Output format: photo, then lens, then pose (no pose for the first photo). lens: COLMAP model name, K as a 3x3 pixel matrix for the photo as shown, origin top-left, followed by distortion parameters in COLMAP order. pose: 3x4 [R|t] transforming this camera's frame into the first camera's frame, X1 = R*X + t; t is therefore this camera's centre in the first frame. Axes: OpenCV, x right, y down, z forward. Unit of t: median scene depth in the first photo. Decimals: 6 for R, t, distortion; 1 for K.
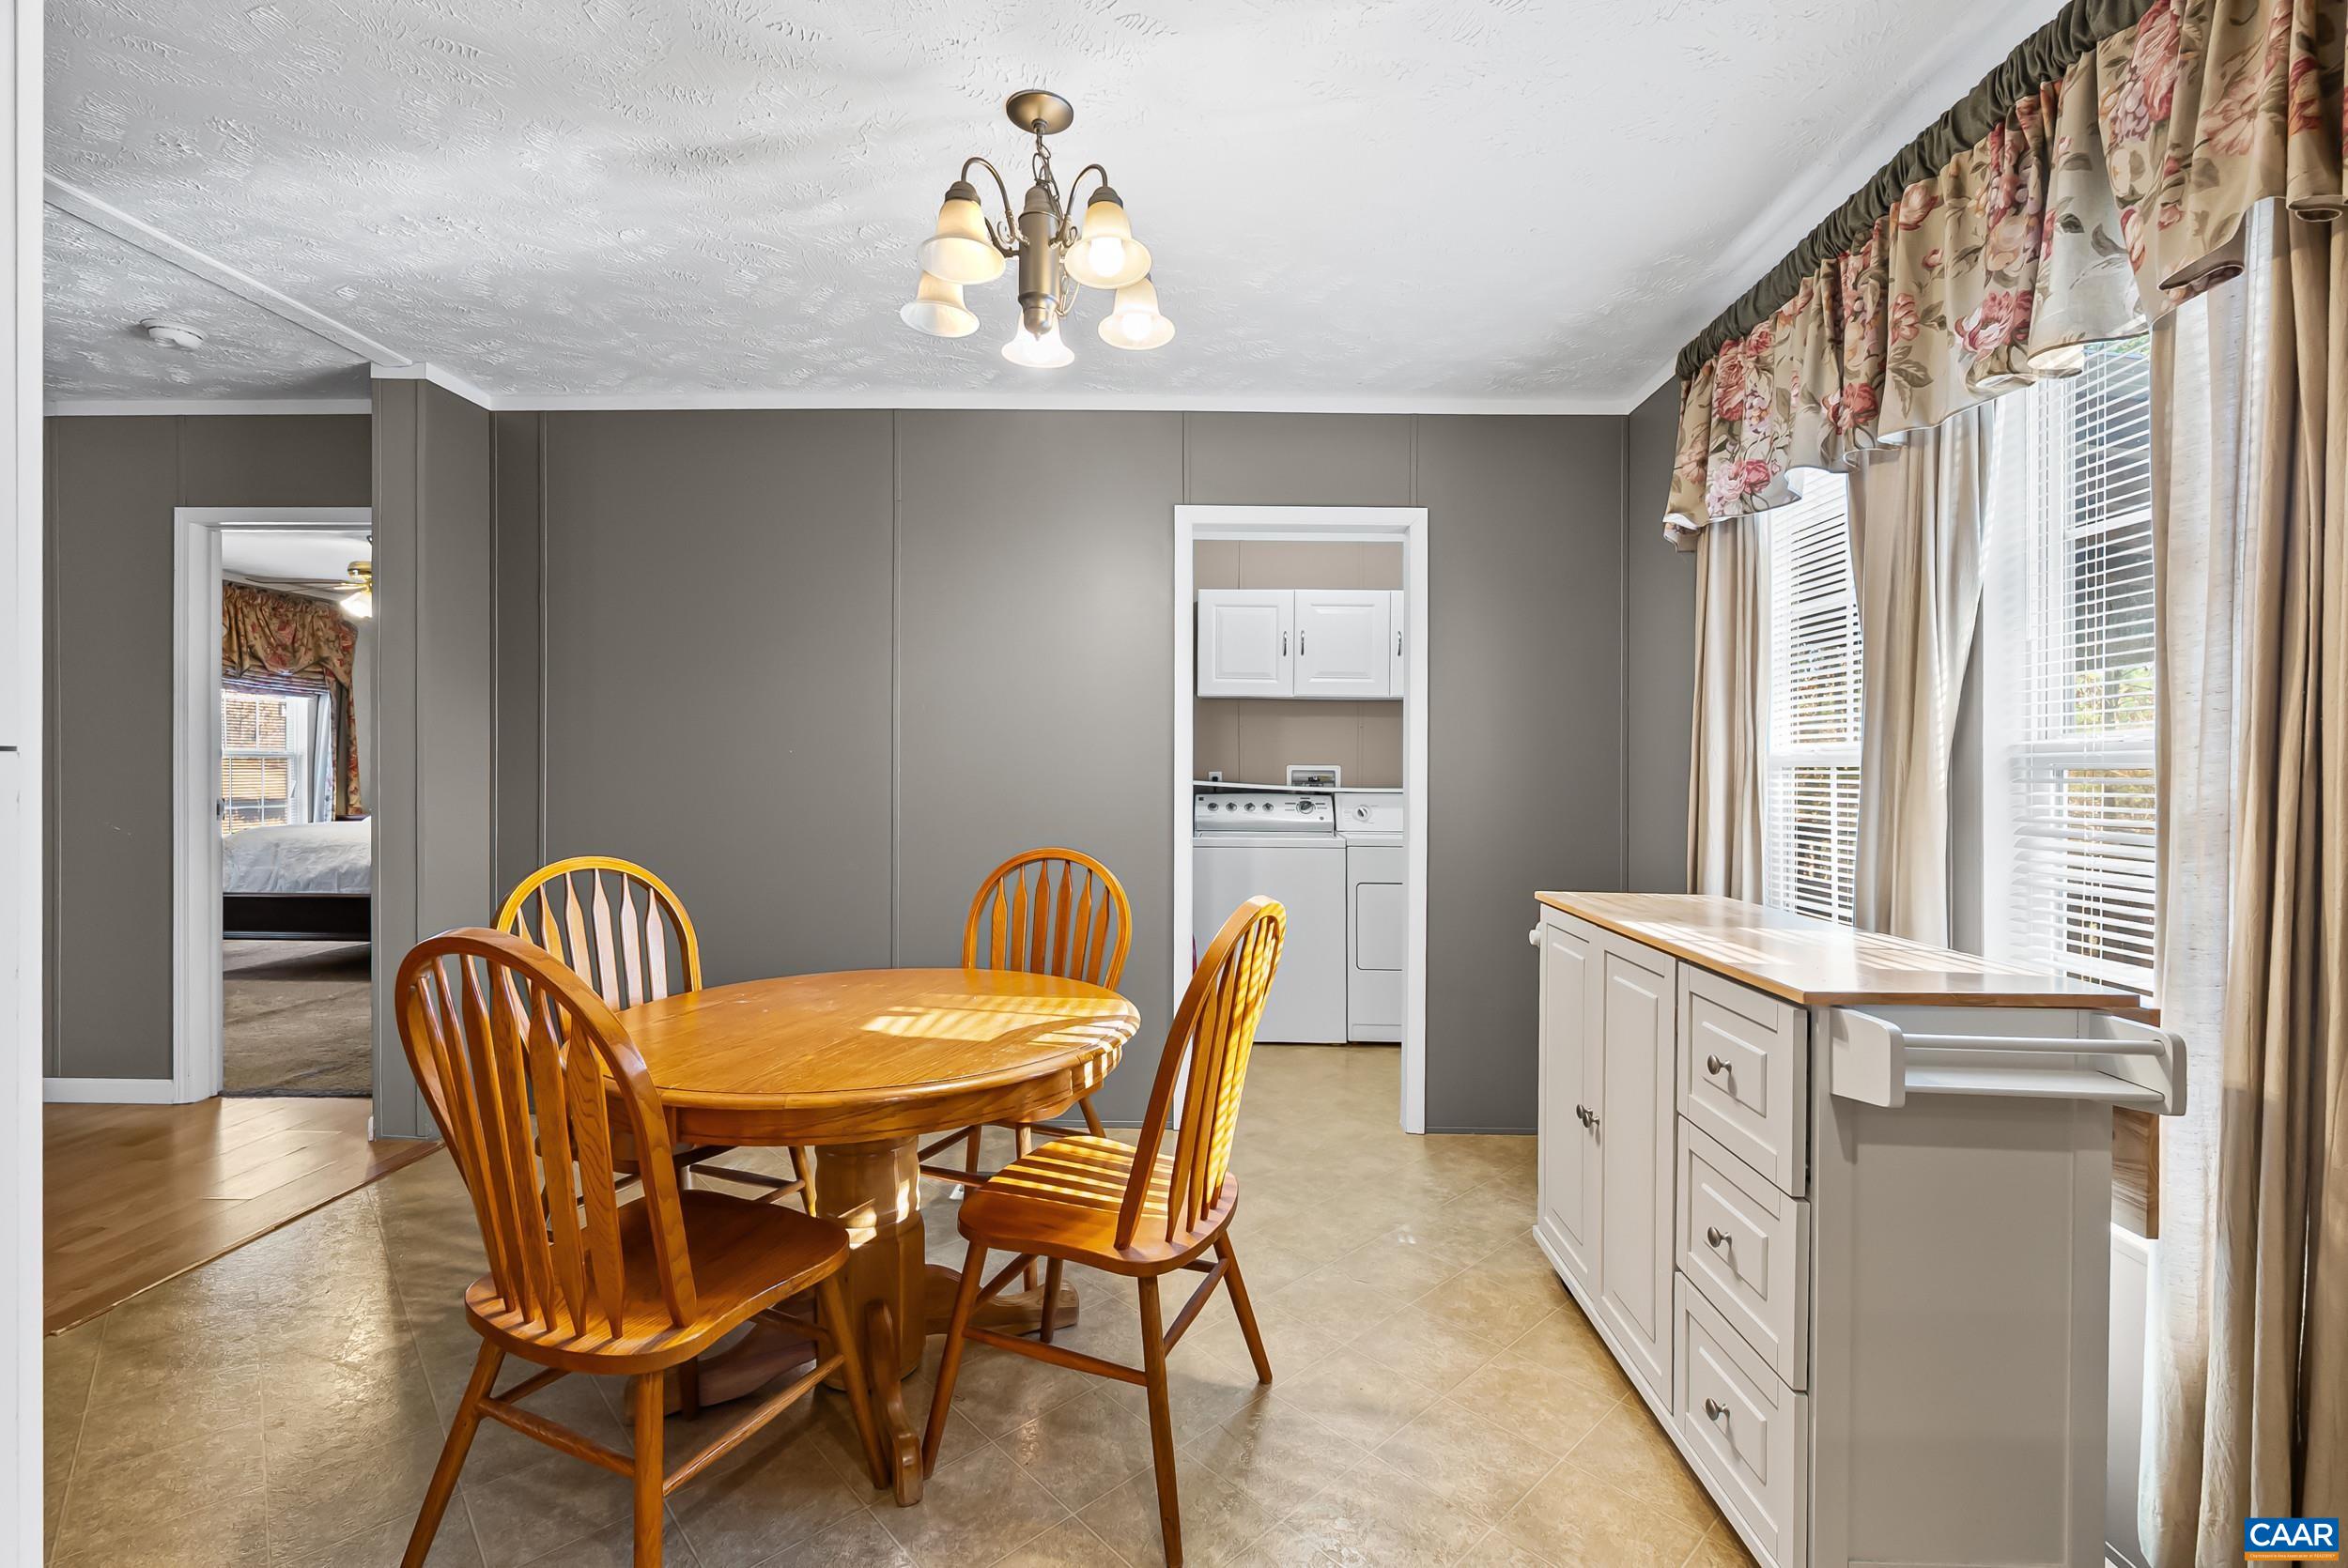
lens RADIAL K [[1051.7, 0, 1183.2], [0, 1051.7, 773.9], [0, 0, 1]] dist [0.001638, 0.000349]
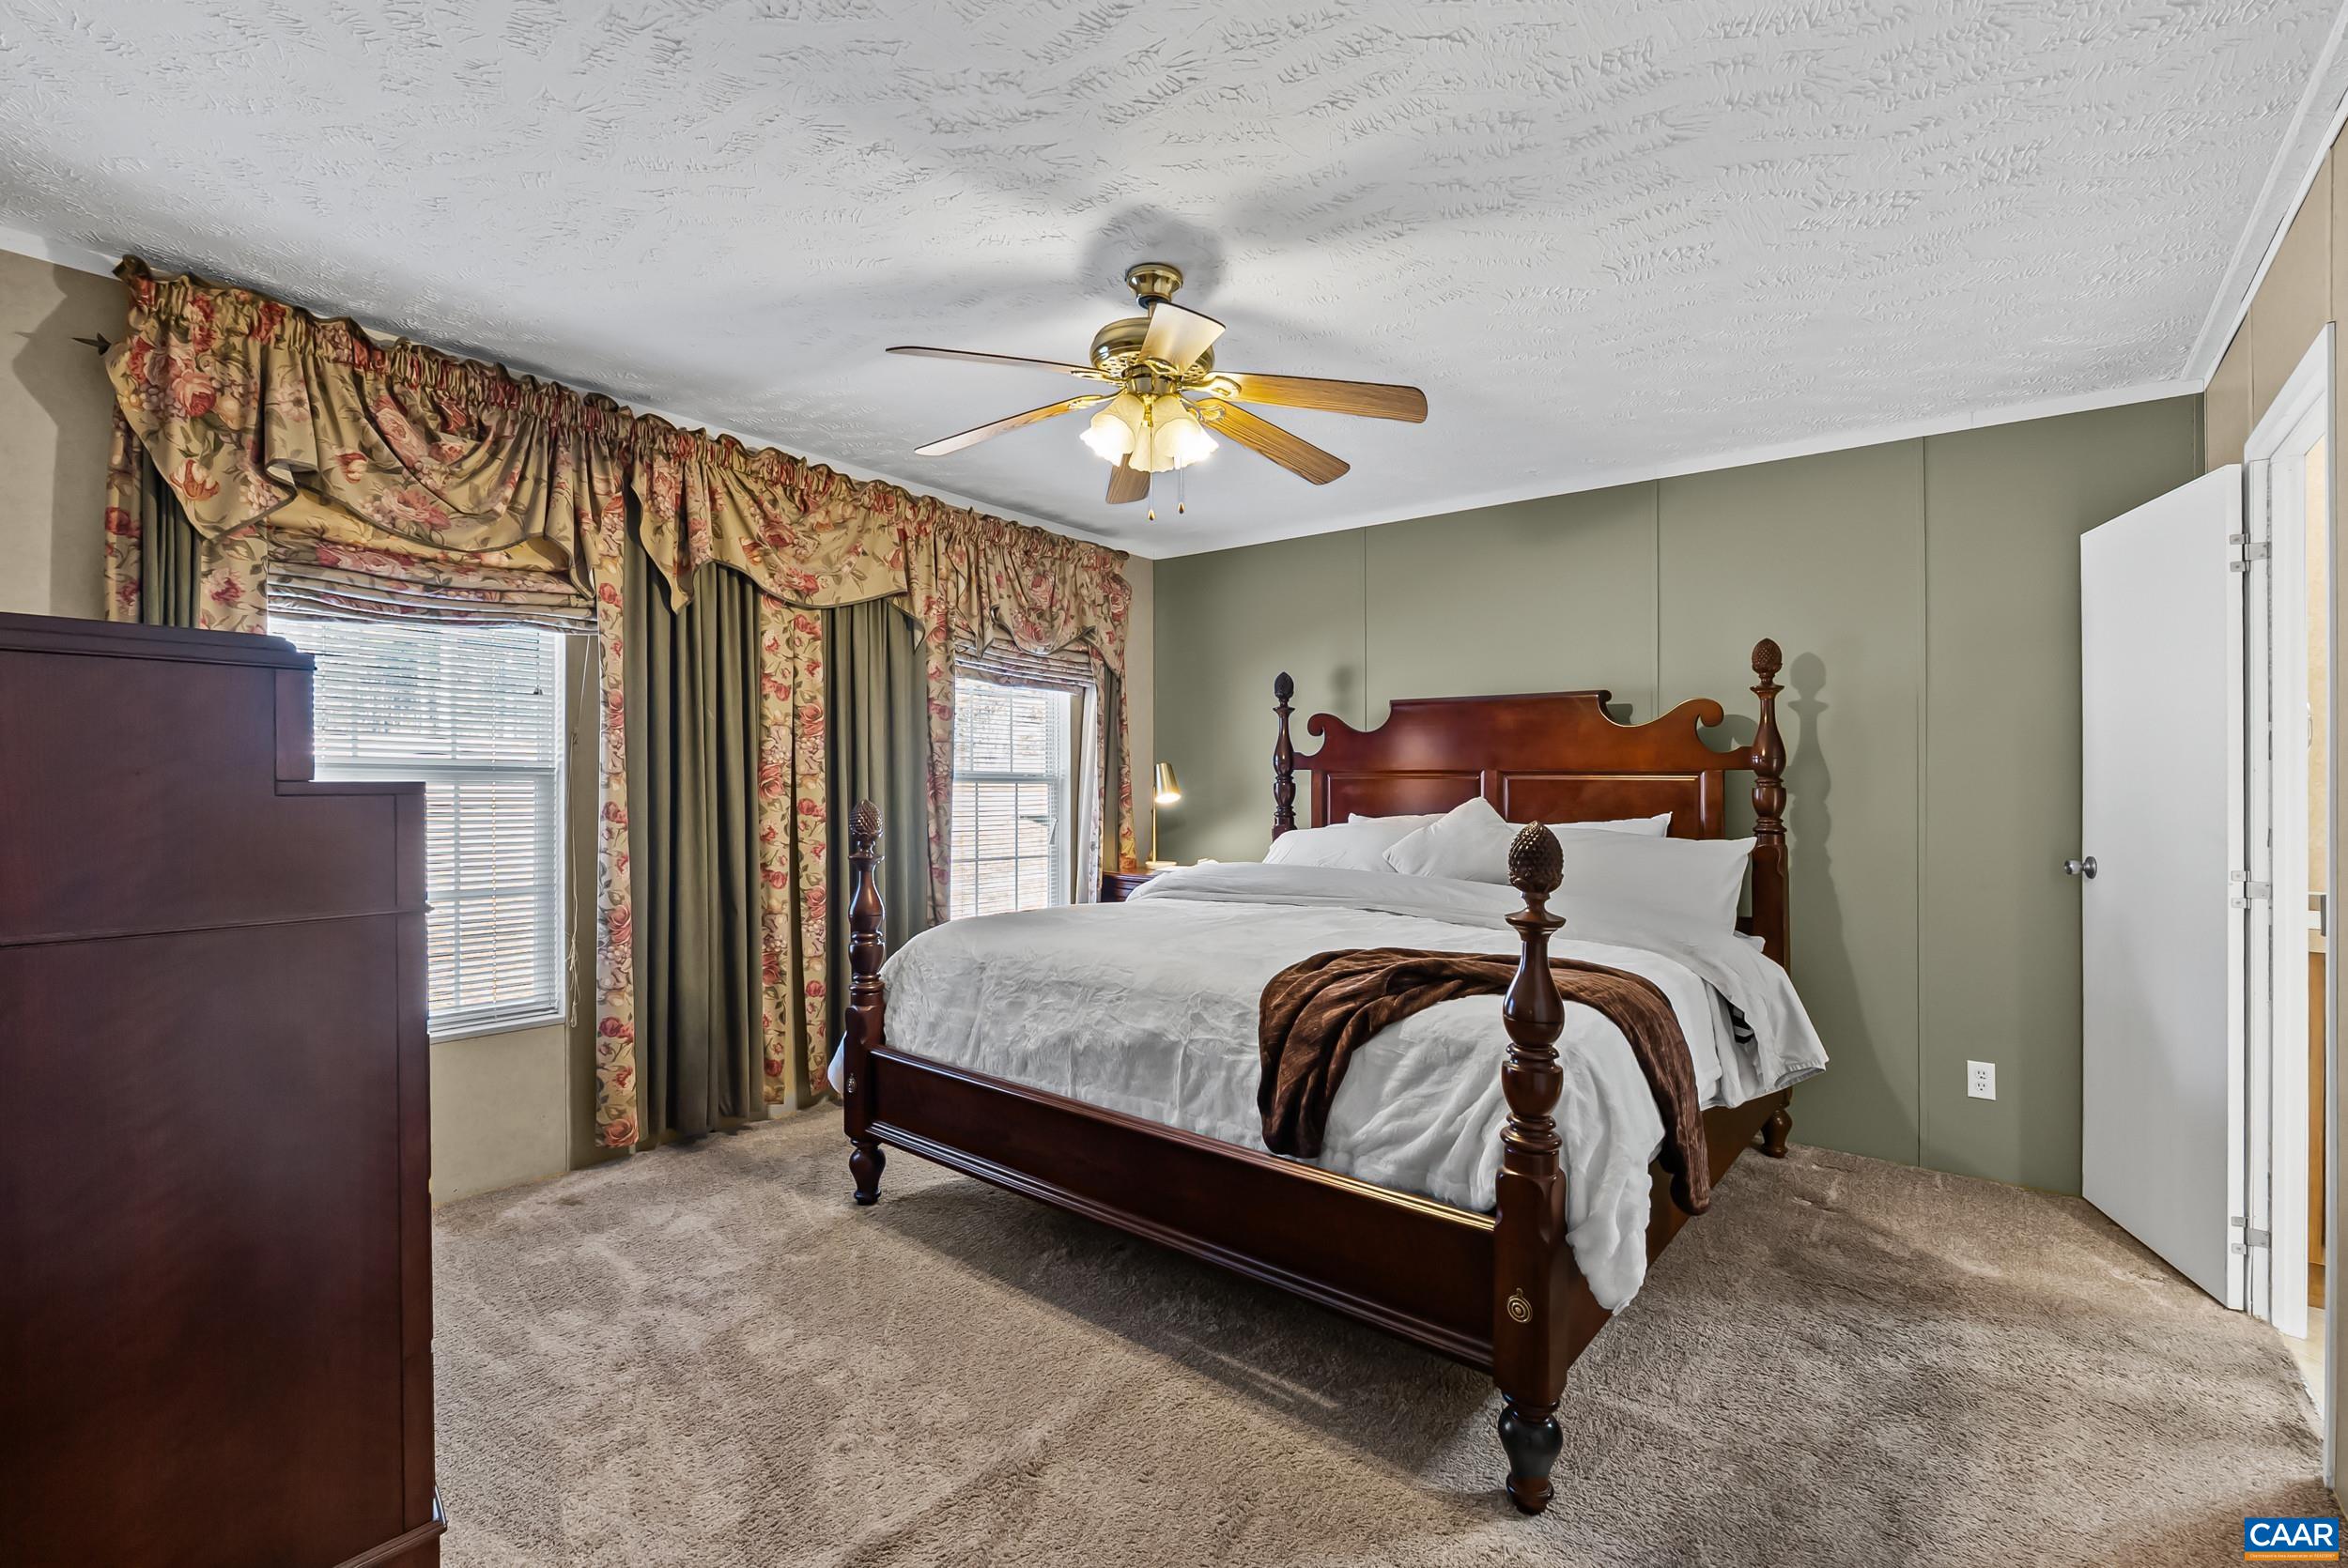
lens RADIAL K [[1051.7, 0, 1183.2], [0, 1051.7, 773.9], [0, 0, 1]] dist [0.001638, 0.000349]
pose [[0.805301, -0.008557, -0.592805, -0.398504], [-0.003206, 0.999818, -0.018787, -0.009771], [0.592858, 0.017030, 0.805127, 0.530861]]
